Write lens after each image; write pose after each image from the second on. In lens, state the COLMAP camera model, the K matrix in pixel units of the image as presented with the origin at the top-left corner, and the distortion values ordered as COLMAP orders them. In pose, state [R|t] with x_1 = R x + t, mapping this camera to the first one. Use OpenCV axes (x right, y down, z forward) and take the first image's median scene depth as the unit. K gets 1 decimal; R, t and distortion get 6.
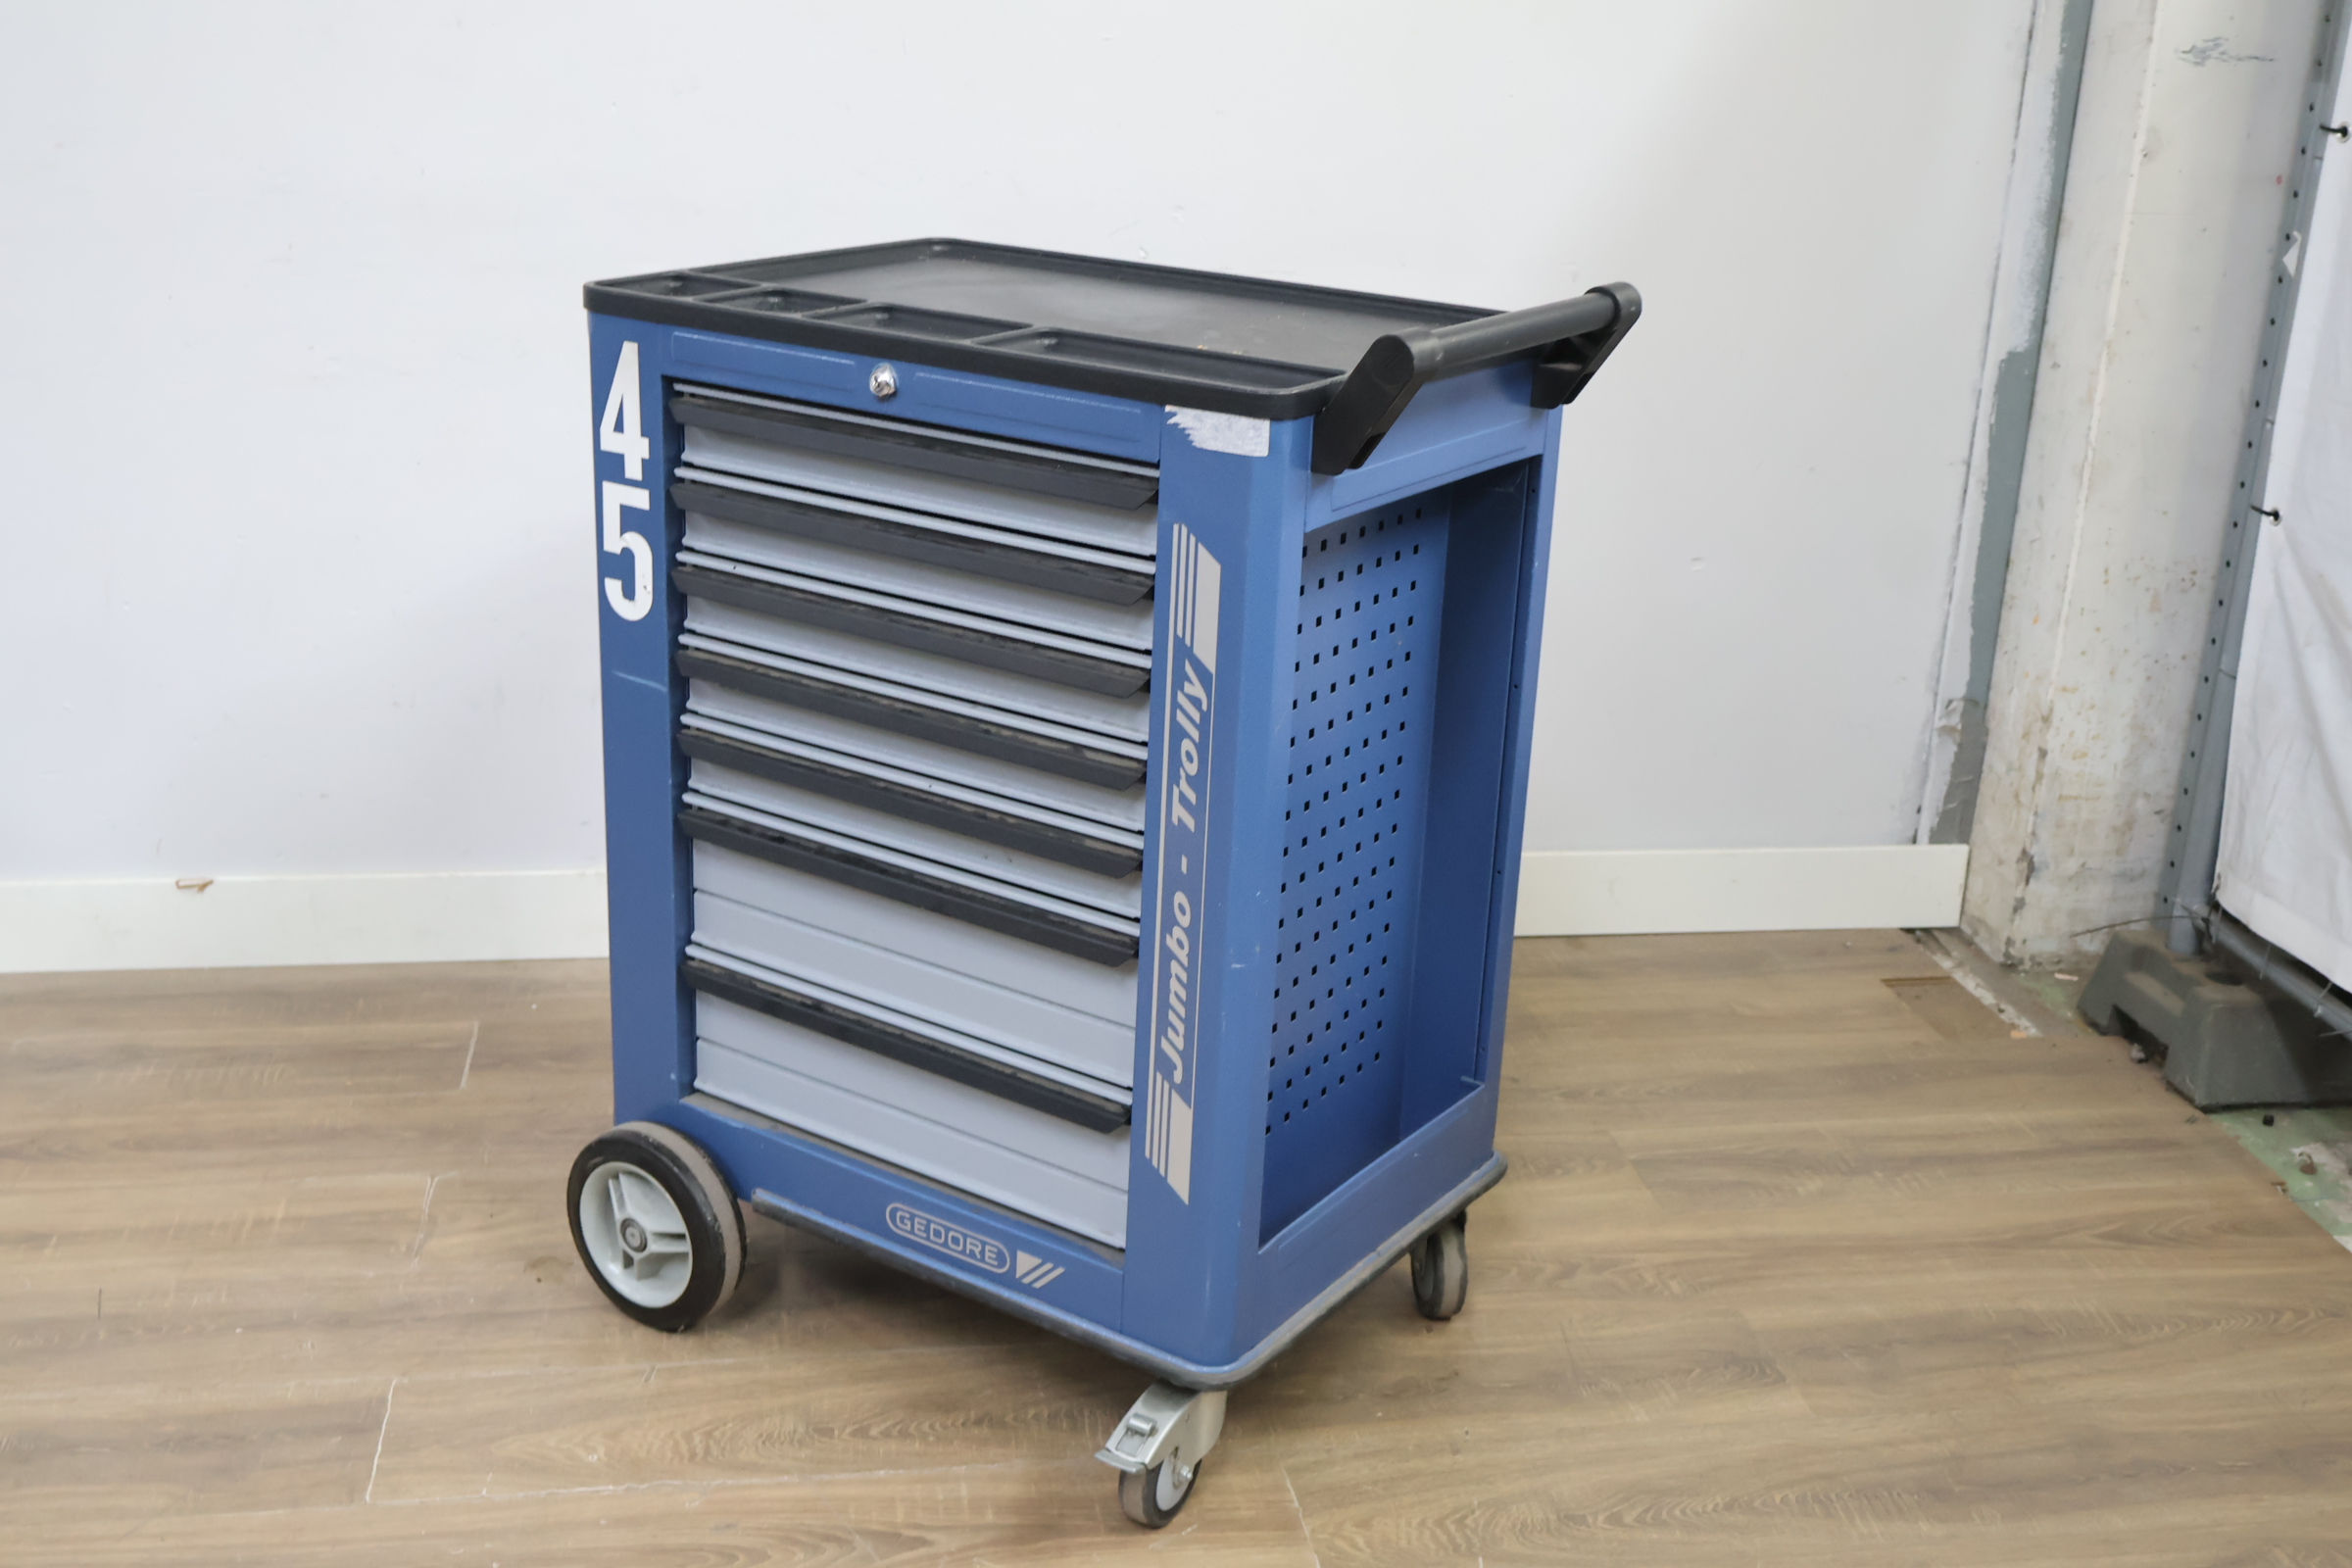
lens RADIAL K [[2532.8, 0, 1170.7], [0, 2532.8, 777.1], [0, 0, 1]] dist [-0.004922, 0.000000]
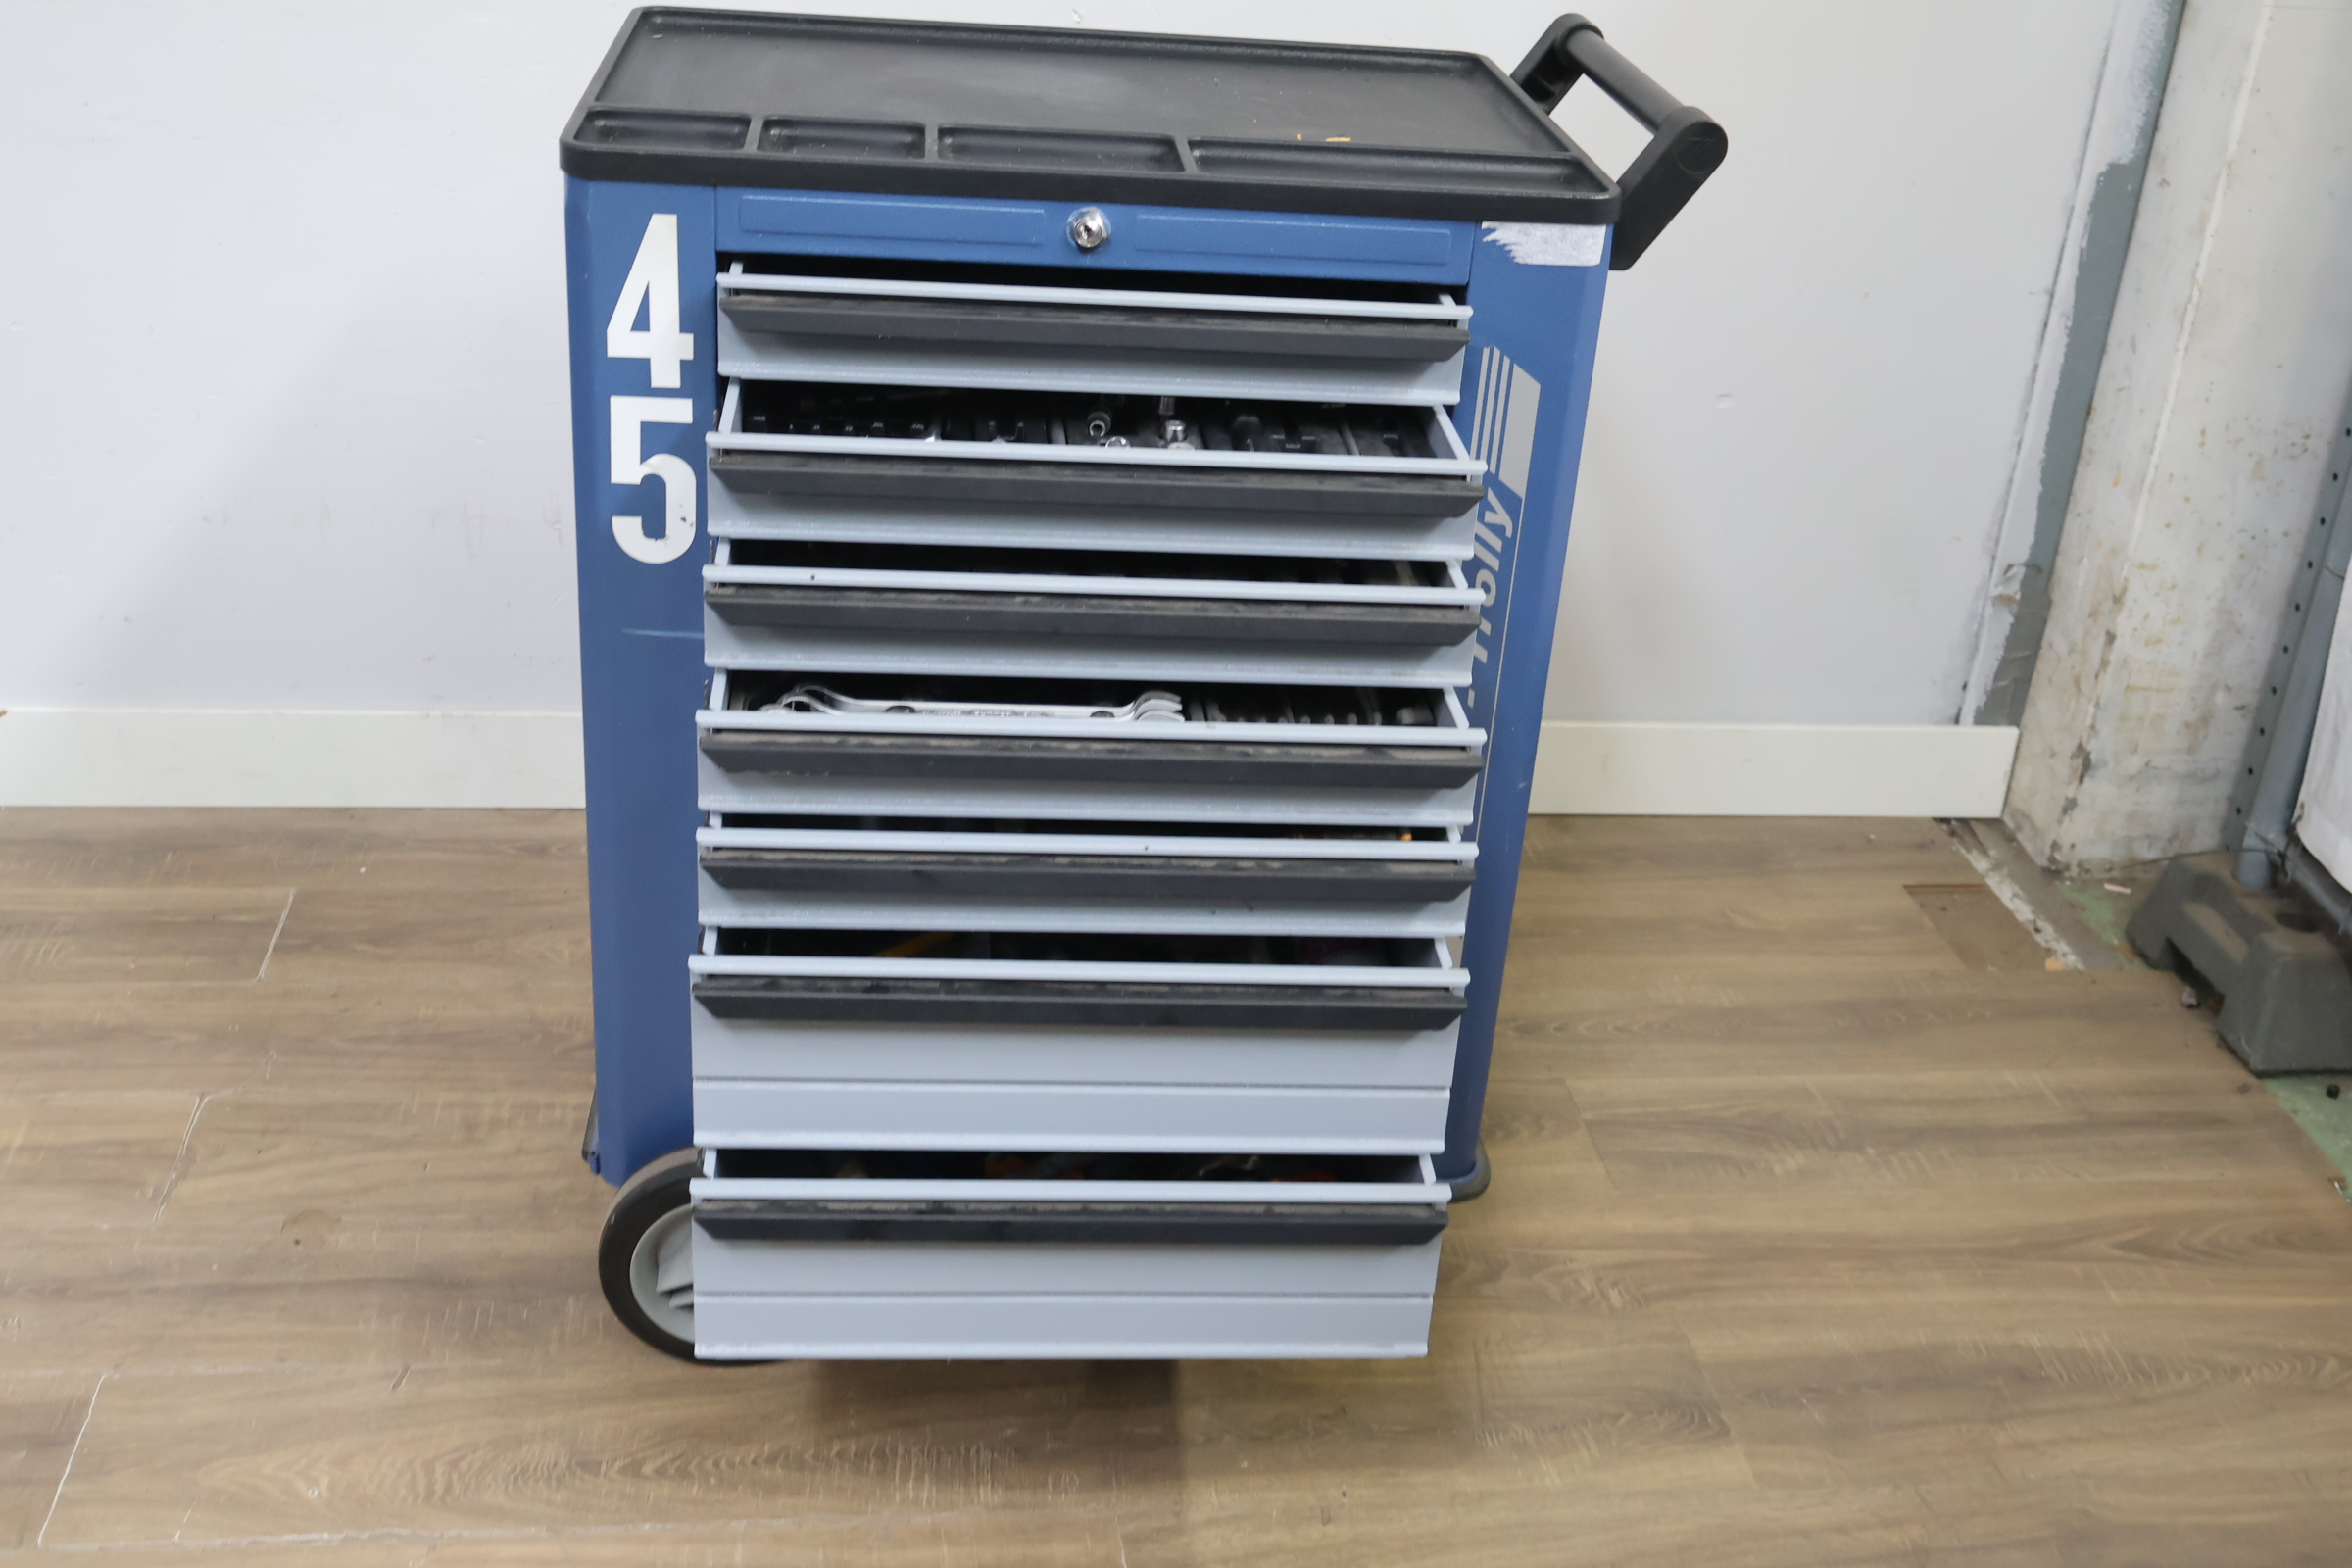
lens RADIAL K [[2532.8, 0, 1179.3], [0, 2532.8, 771.8], [0, 0, 1]] dist [-0.004922, 0.000000]
pose [[0.998790, 0.041669, -0.026115, 0.059796], [-0.038024, 0.991145, 0.127220, -0.072337], [0.031184, -0.126073, 0.991531, 0.148363]]
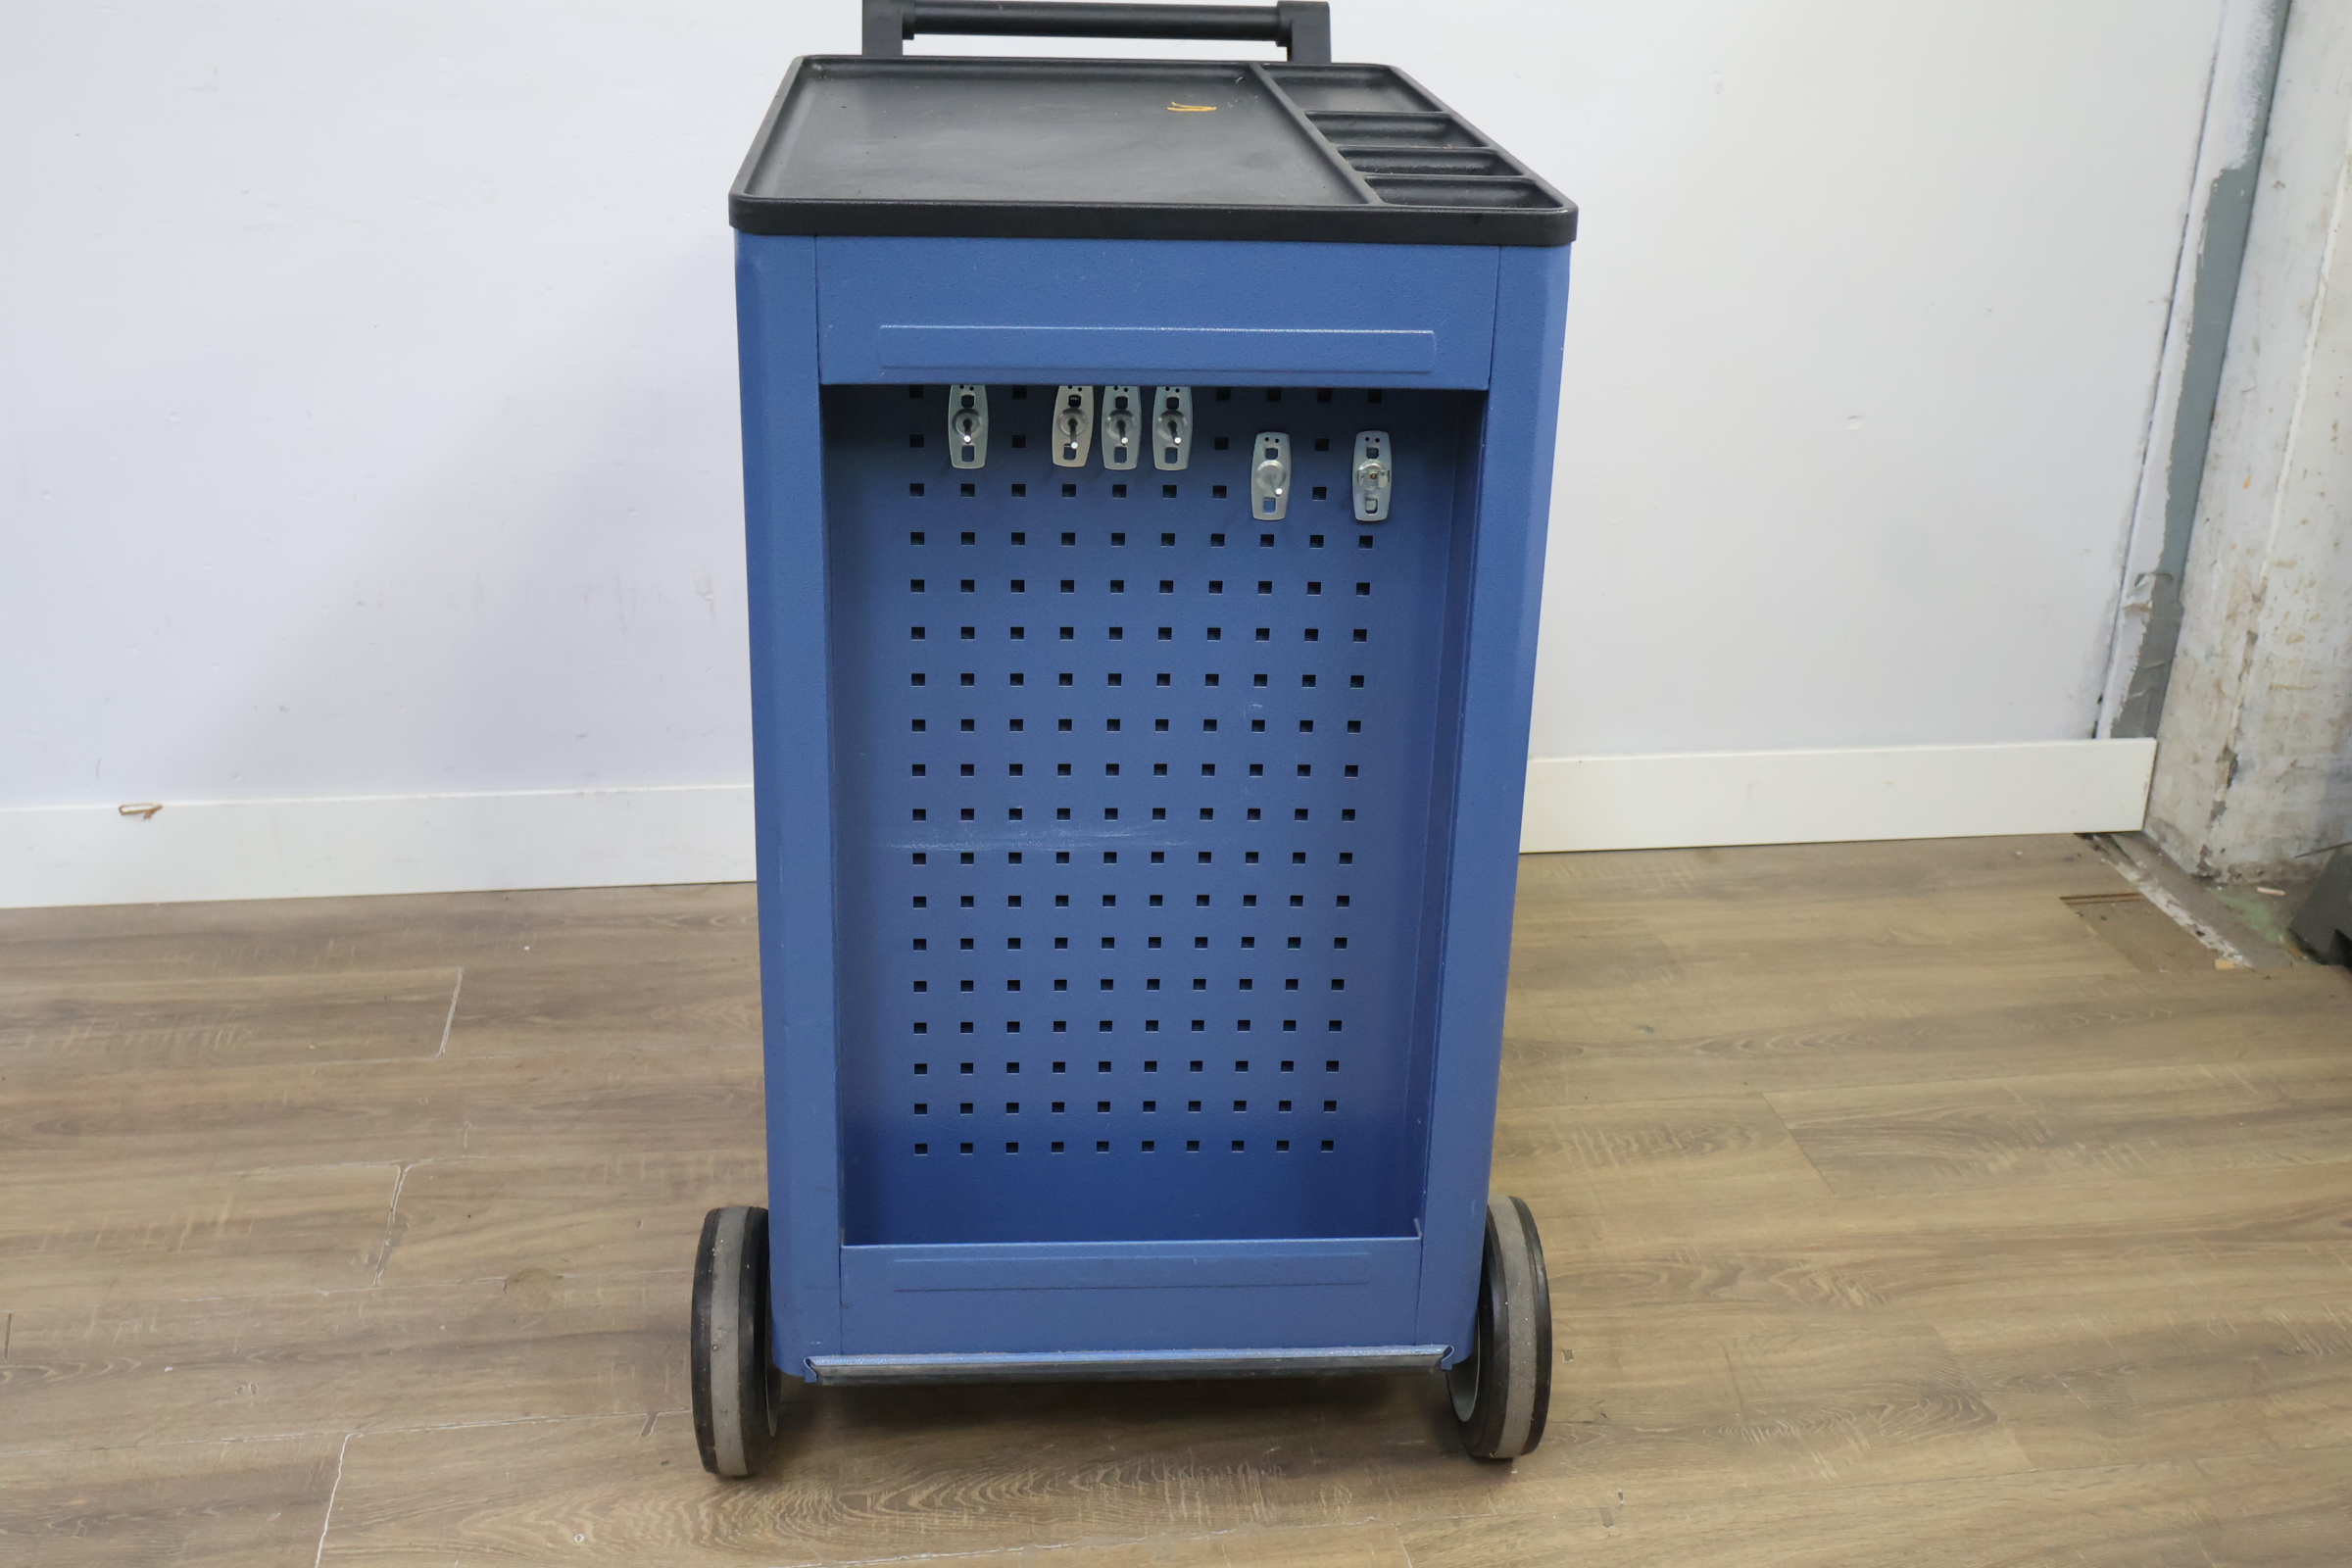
lens RADIAL K [[2532.8, 0, 1164.3], [0, 2532.8, 765.1], [0, 0, 1]] dist [-0.004922, 0.000000]
pose [[0.999710, -0.007599, -0.022871, -0.010493], [0.009110, 0.997729, 0.066735, -0.031702], [0.022311, -0.066924, 0.997509, 0.144464]]
